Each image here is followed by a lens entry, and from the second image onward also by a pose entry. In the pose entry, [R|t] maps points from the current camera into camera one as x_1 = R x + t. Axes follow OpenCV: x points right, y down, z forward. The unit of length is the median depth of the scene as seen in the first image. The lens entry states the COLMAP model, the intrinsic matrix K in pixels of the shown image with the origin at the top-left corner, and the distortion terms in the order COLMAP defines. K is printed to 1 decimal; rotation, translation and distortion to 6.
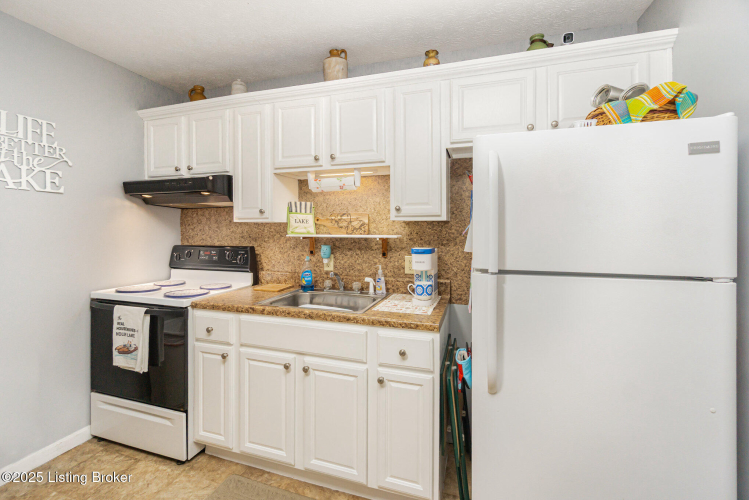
lens RADIAL K [[336.8, 0, 367.2], [0, 336.8, 232.1], [0, 0, 1]] dist [0.003212, -0.000204]
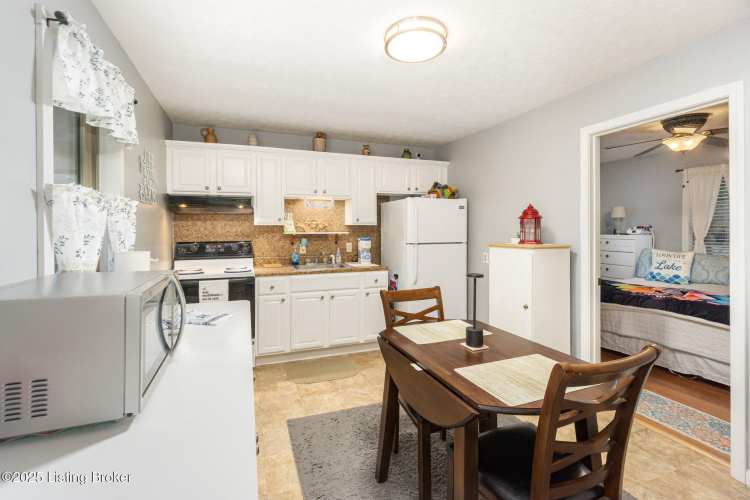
lens RADIAL K [[337.3, 0, 367.2], [0, 337.3, 226.5], [0, 0, 1]] dist [0.003212, -0.000204]
pose [[0.783609, -0.003351, 0.621245, -1.017468], [0.007252, 0.999967, -0.003753, -0.015575], [-0.621212, 0.007446, 0.783608, -0.606223]]
